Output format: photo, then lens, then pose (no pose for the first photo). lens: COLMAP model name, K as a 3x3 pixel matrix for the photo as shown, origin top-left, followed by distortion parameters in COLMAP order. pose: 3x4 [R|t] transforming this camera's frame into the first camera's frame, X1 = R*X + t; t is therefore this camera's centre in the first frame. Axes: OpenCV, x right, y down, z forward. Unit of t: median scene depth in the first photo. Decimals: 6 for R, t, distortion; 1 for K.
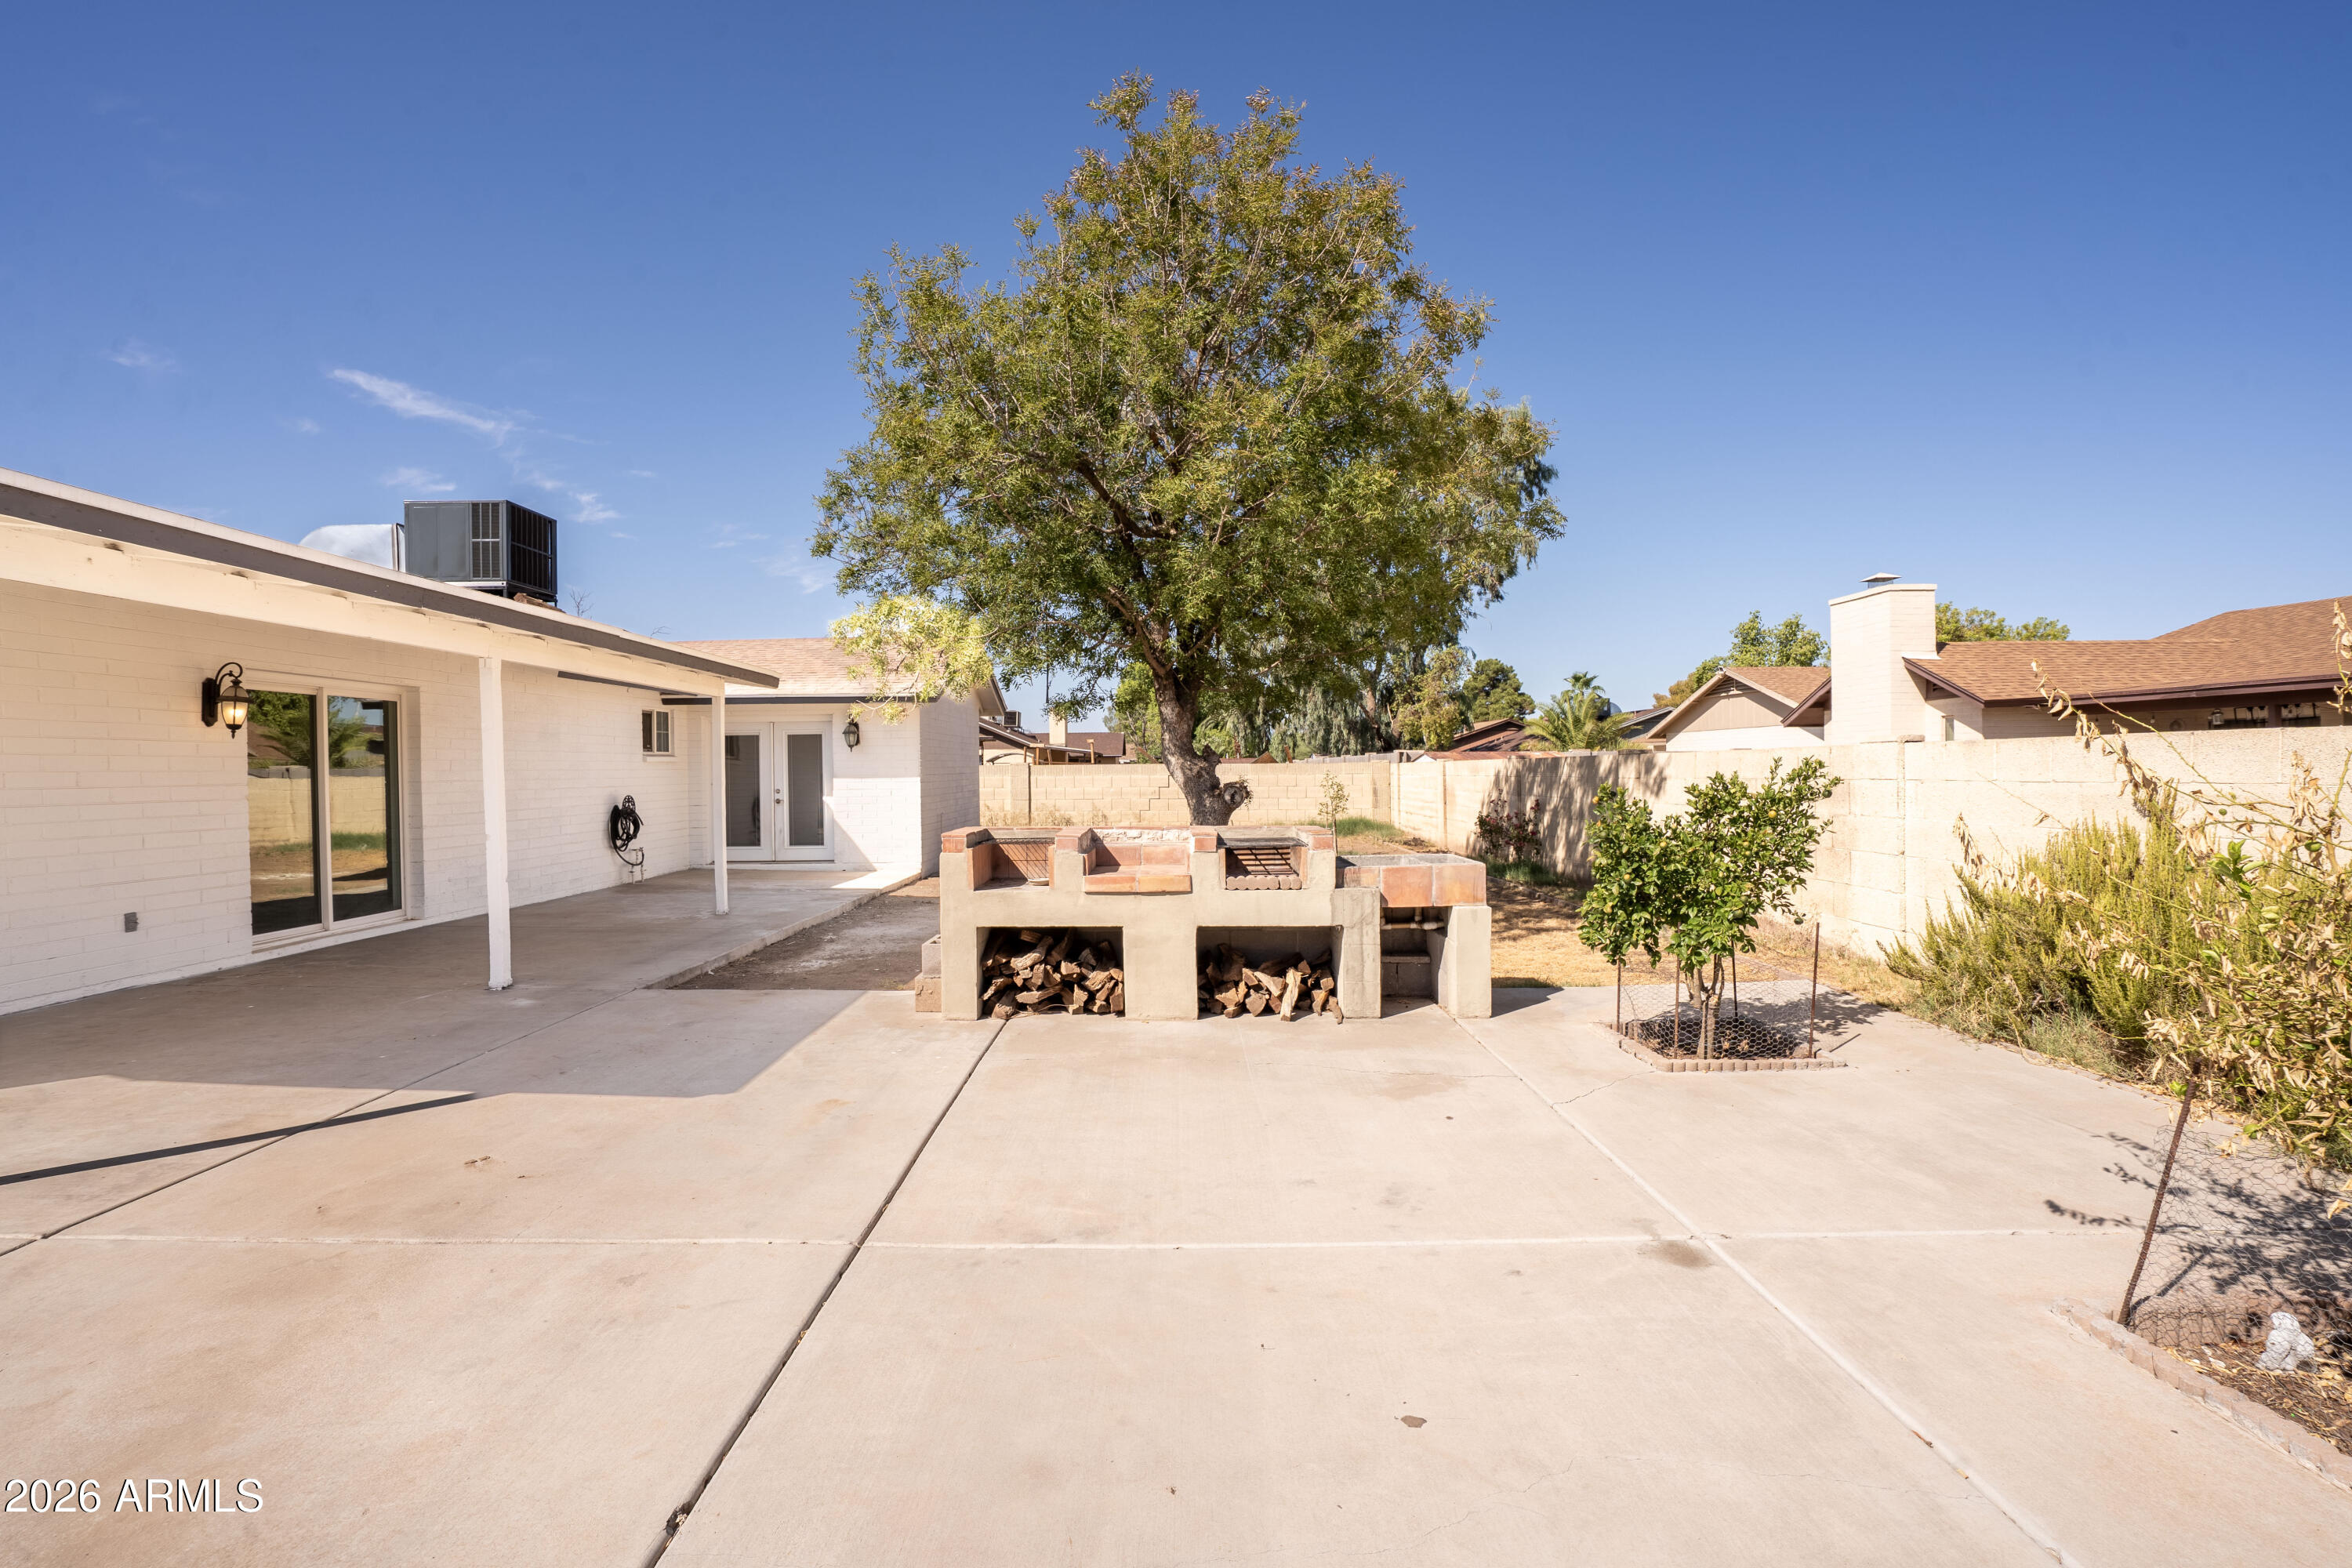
lens RADIAL K [[1086.1, 0, 1170.8], [0, 1086.1, 774.8], [0, 0, 1]] dist [-0.074571, 0.032571]
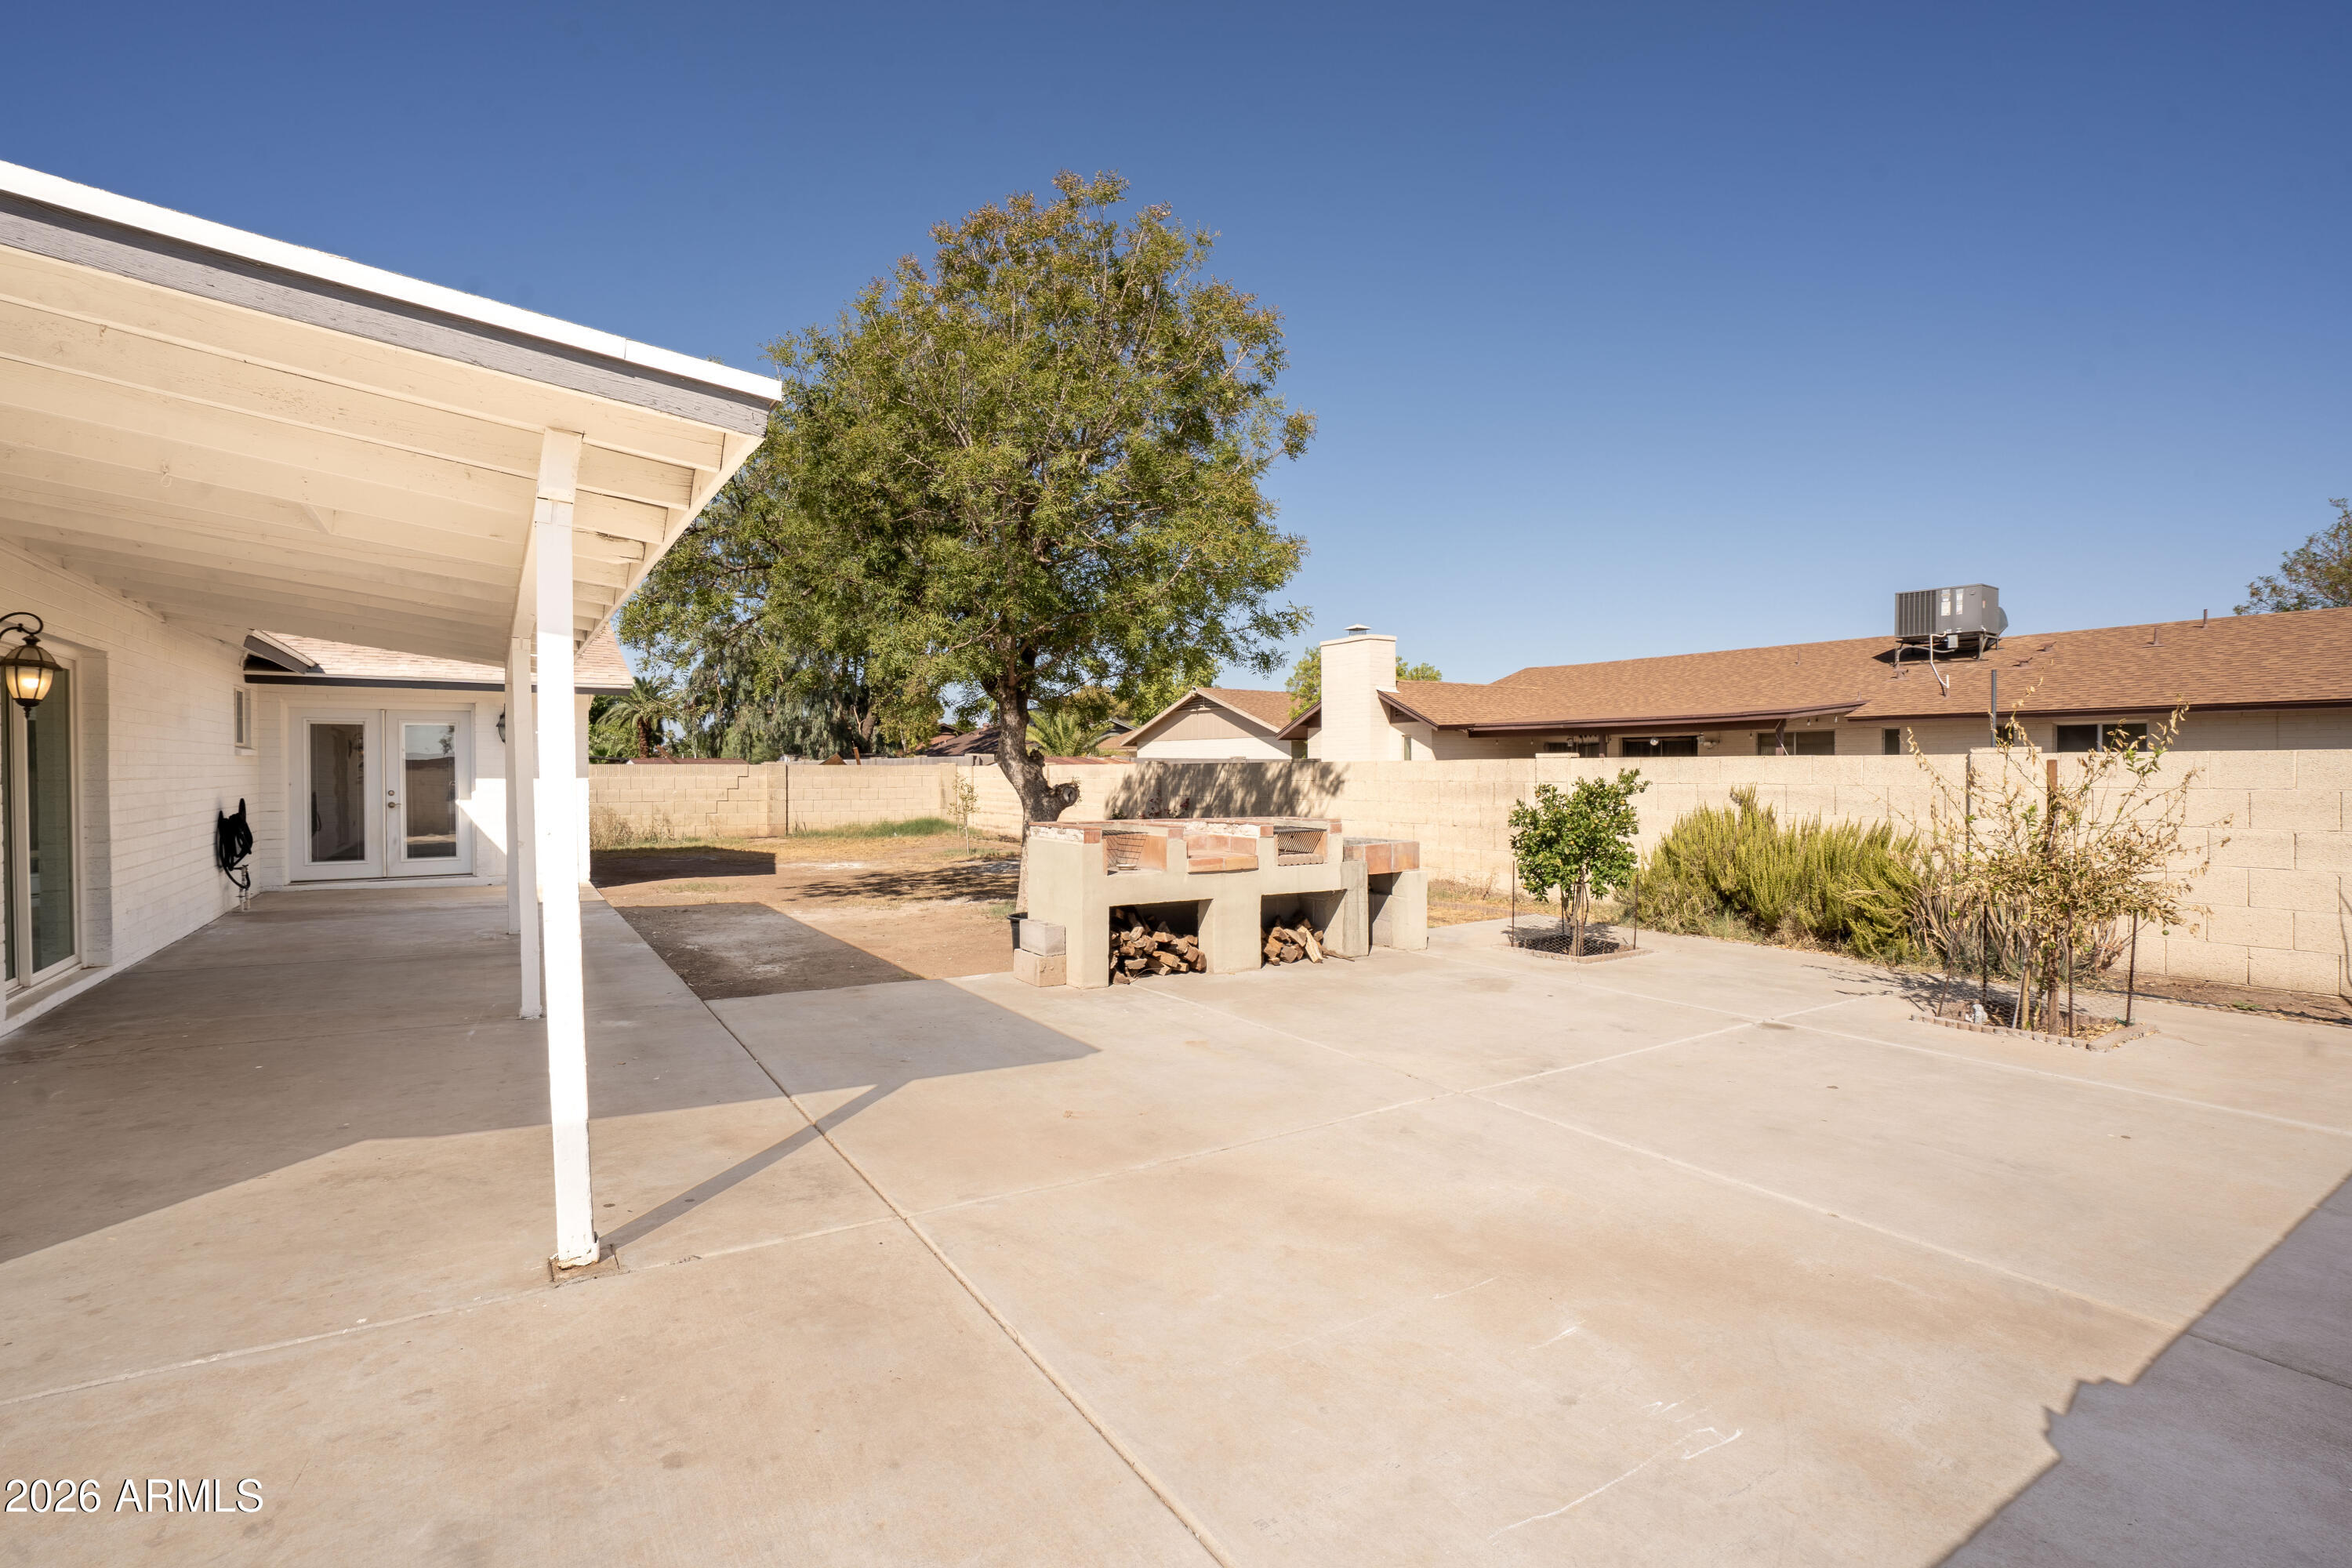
lens RADIAL K [[1086.1, 0, 1170.8], [0, 1086.1, 774.8], [0, 0, 1]] dist [-0.074571, 0.032571]
pose [[0.846032, 0.006935, 0.533087, -0.559074], [-0.005517, 0.999976, -0.004254, 0.002297], [-0.533104, 0.000658, 0.846050, -0.019731]]
